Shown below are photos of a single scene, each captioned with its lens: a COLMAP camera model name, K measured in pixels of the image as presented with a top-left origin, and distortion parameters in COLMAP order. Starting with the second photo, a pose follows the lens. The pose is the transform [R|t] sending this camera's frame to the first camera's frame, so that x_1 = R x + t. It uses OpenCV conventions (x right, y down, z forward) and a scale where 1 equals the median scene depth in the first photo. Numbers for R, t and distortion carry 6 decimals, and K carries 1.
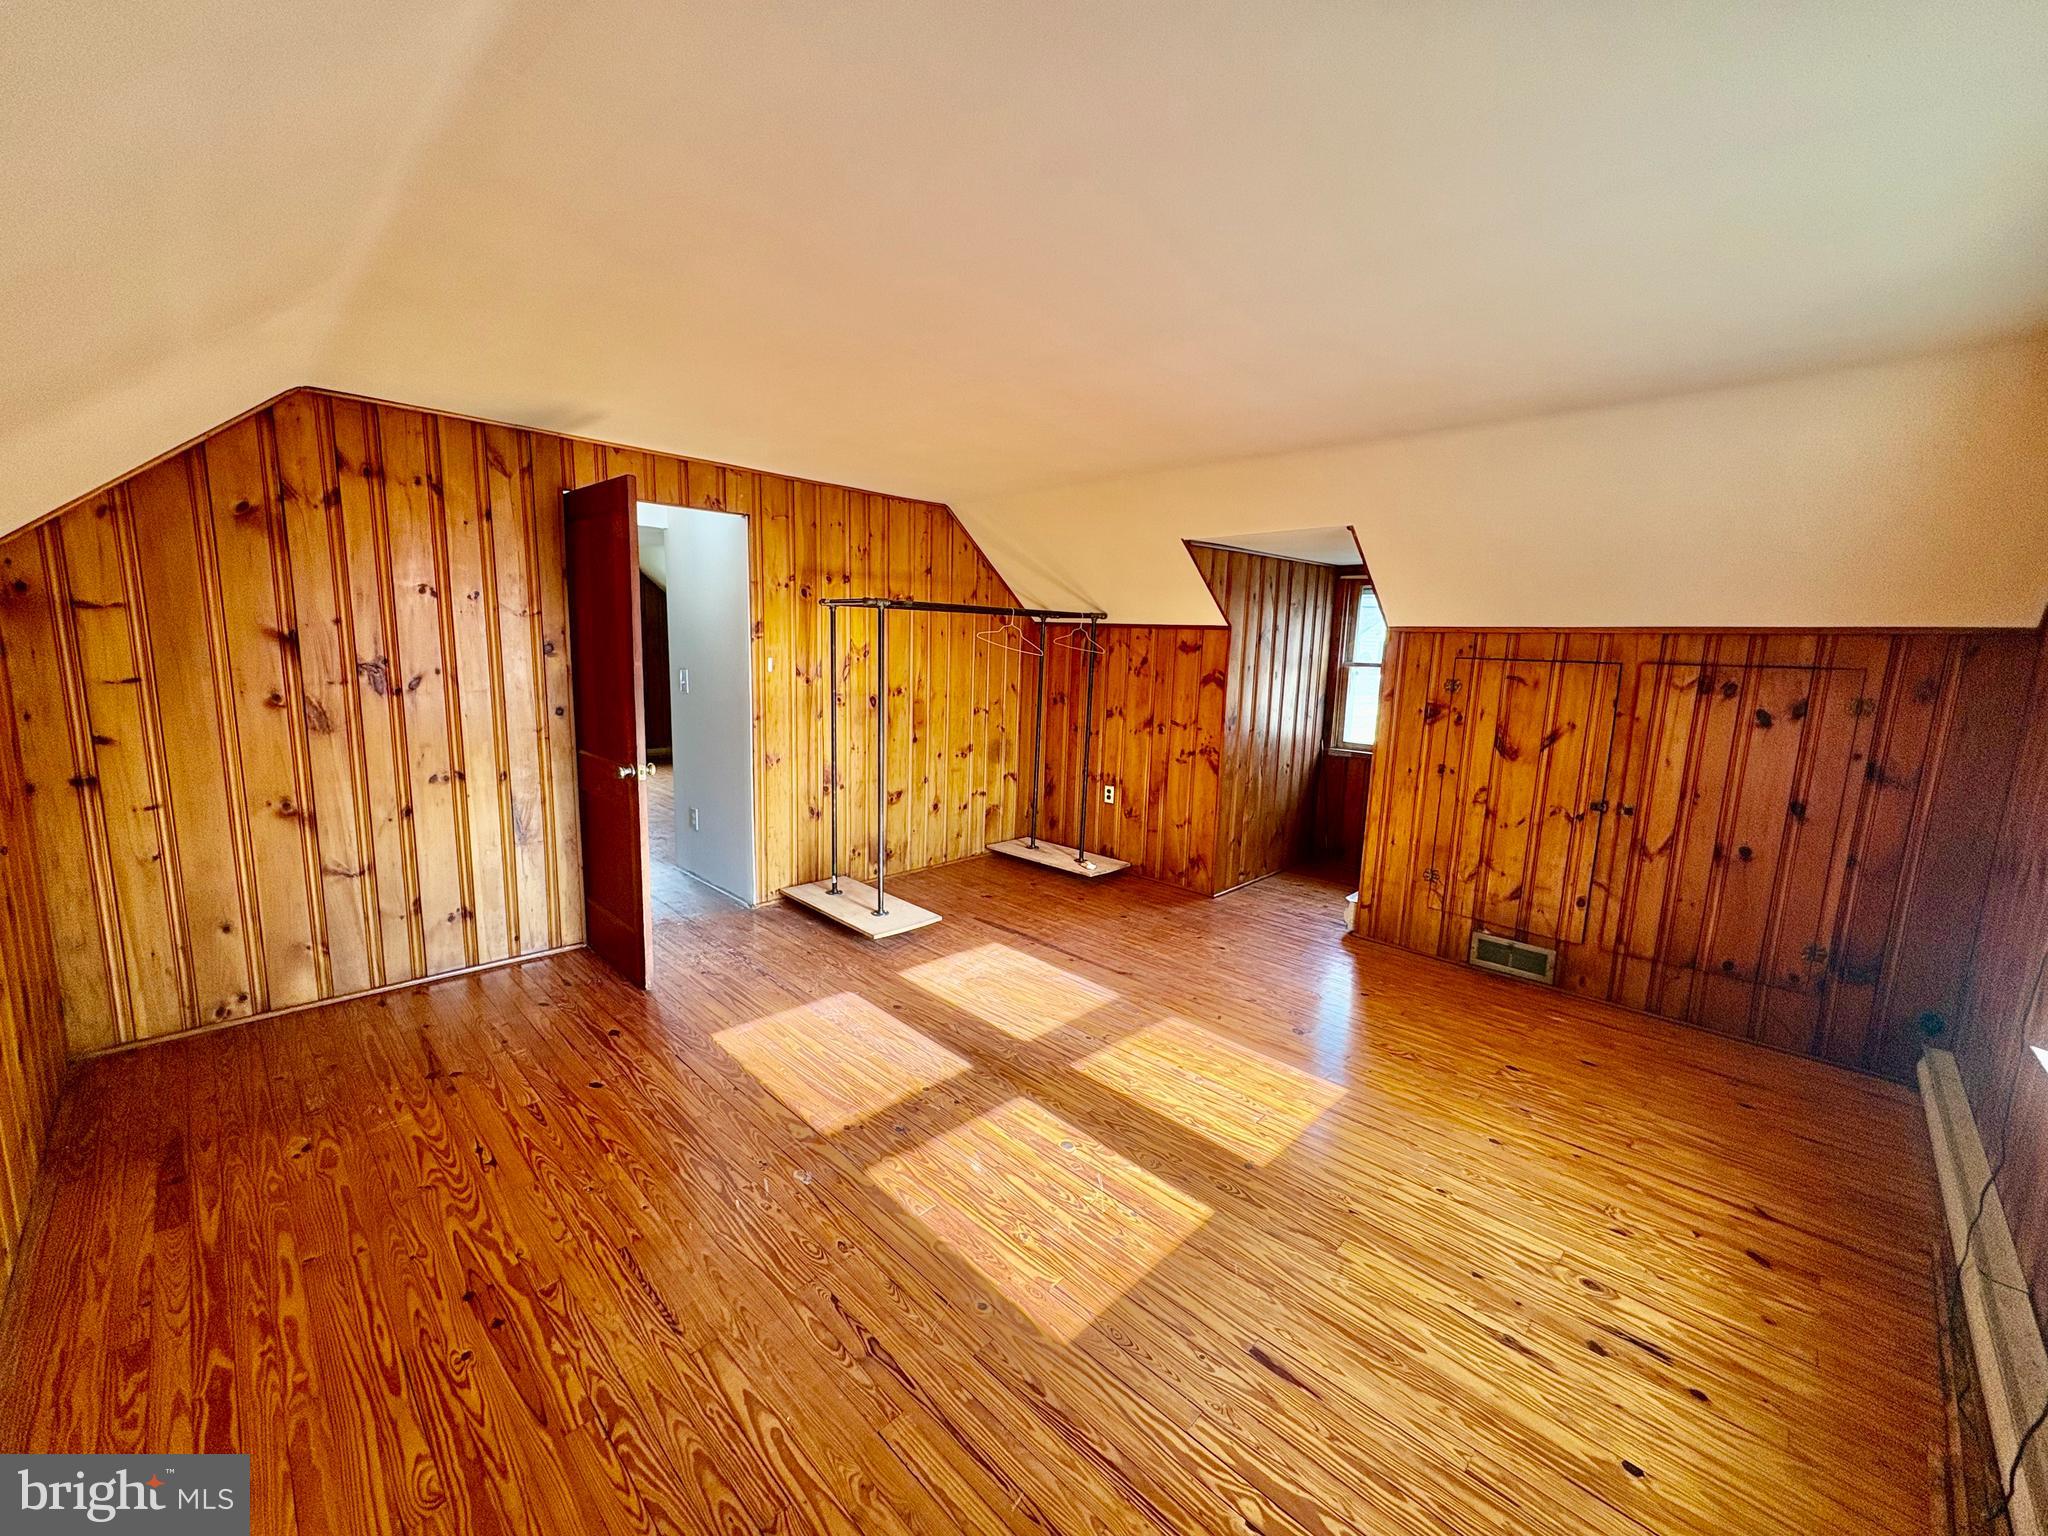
lens RADIAL K [[819.2, 0, 1014.0], [0, 819.2, 766.0], [0, 0, 1]] dist [-0.008942, 0.001762]
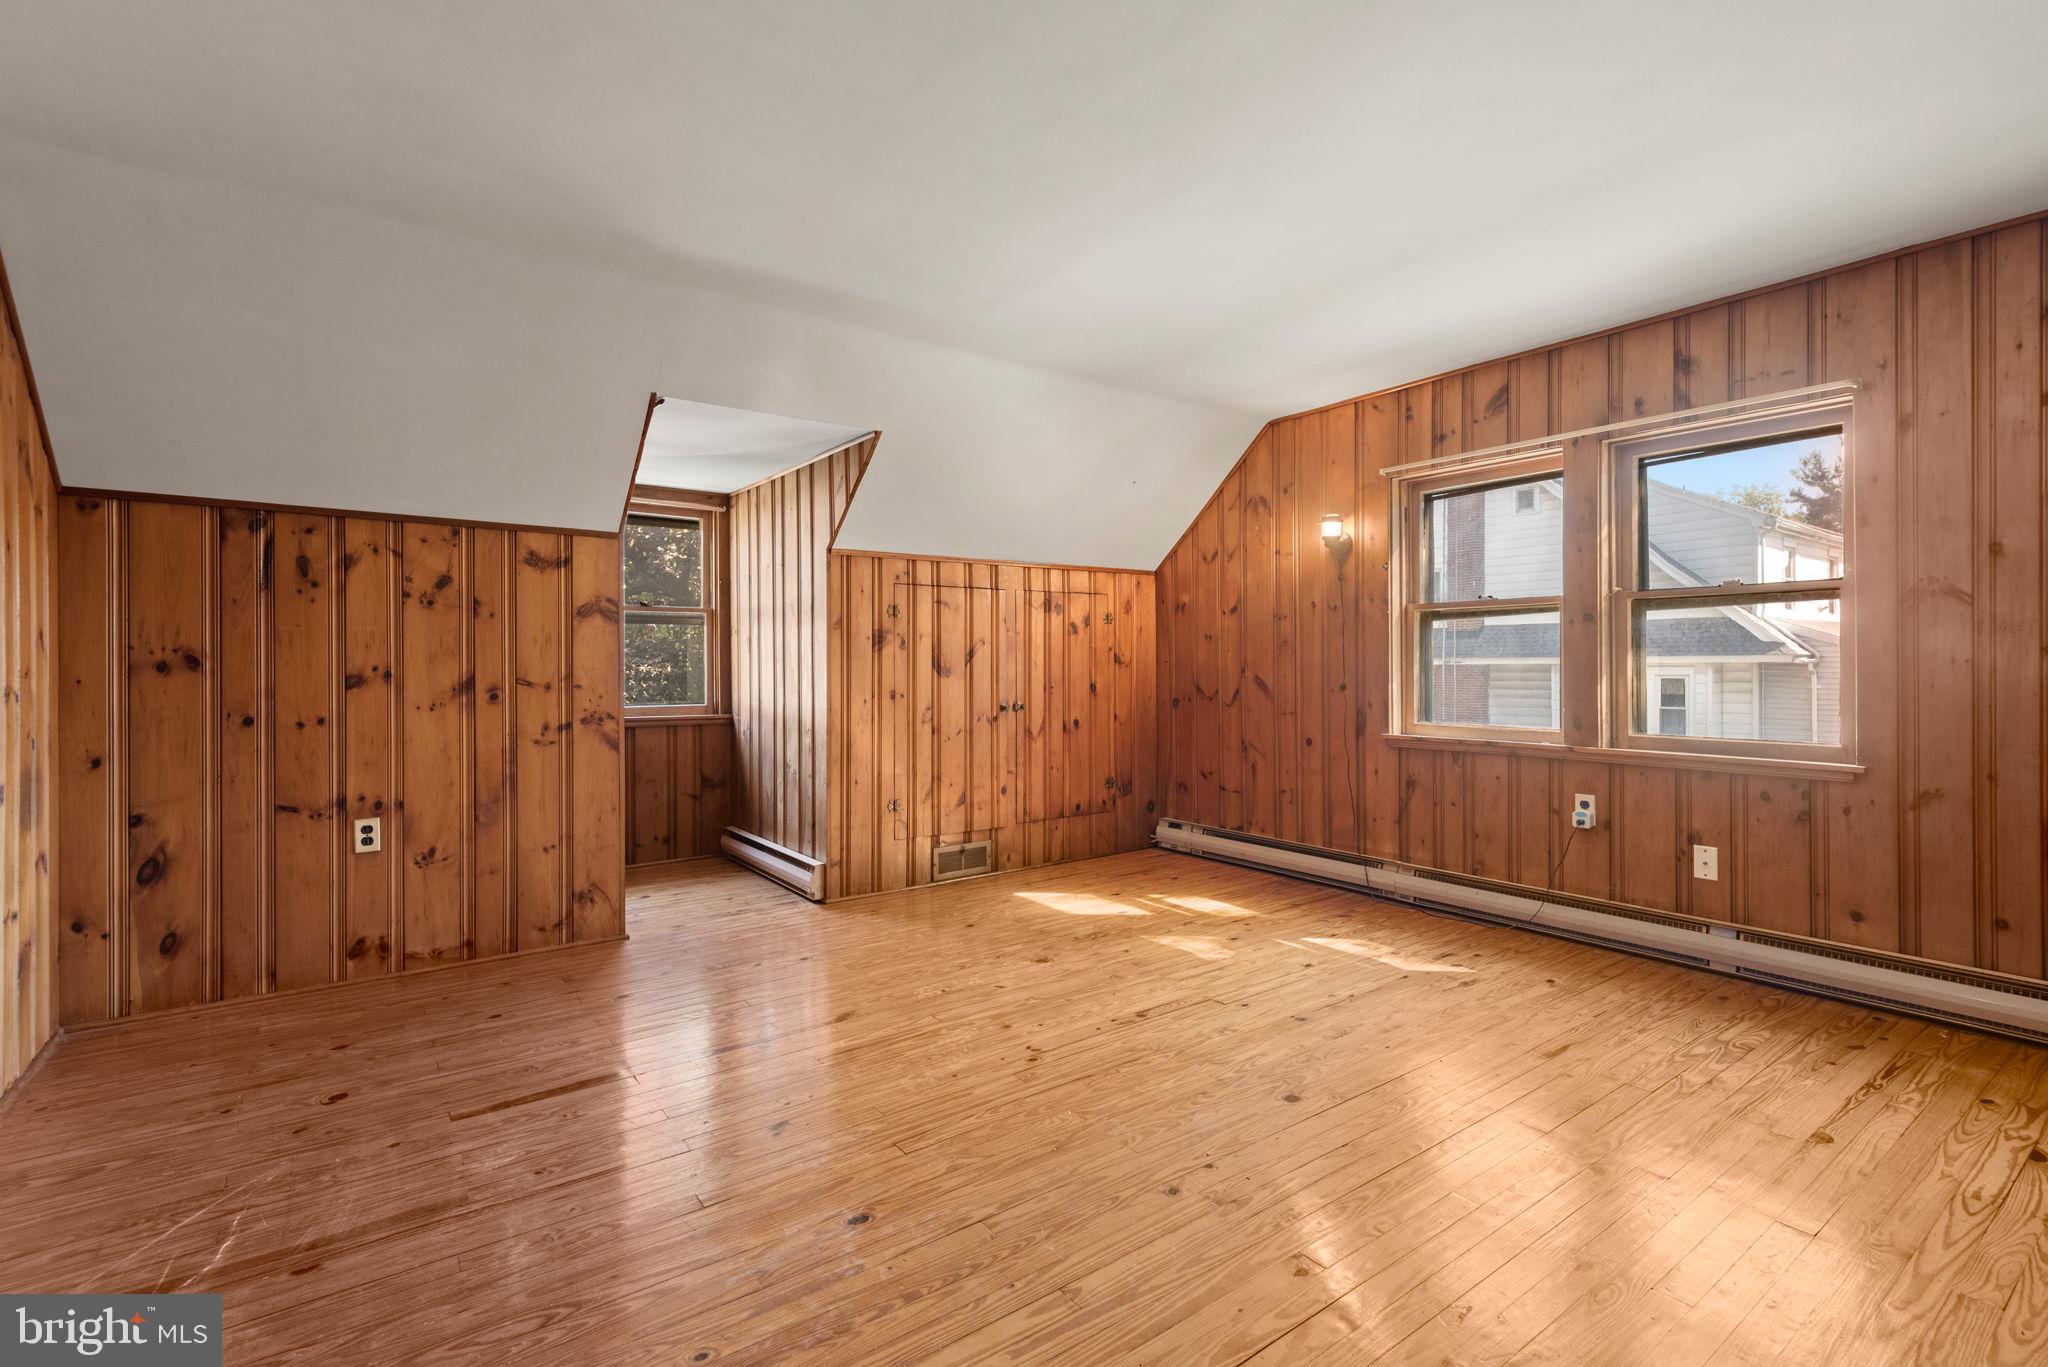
lens RADIAL K [[928.7, 0, 1032.6], [0, 928.7, 674.7], [0, 0, 1]] dist [0.013050, -0.008766]
pose [[0.144748, -0.039612, 0.988675, -0.456683], [0.159176, 0.987117, 0.016246, -0.009481], [-0.976581, 0.155022, 0.149189, 0.541340]]
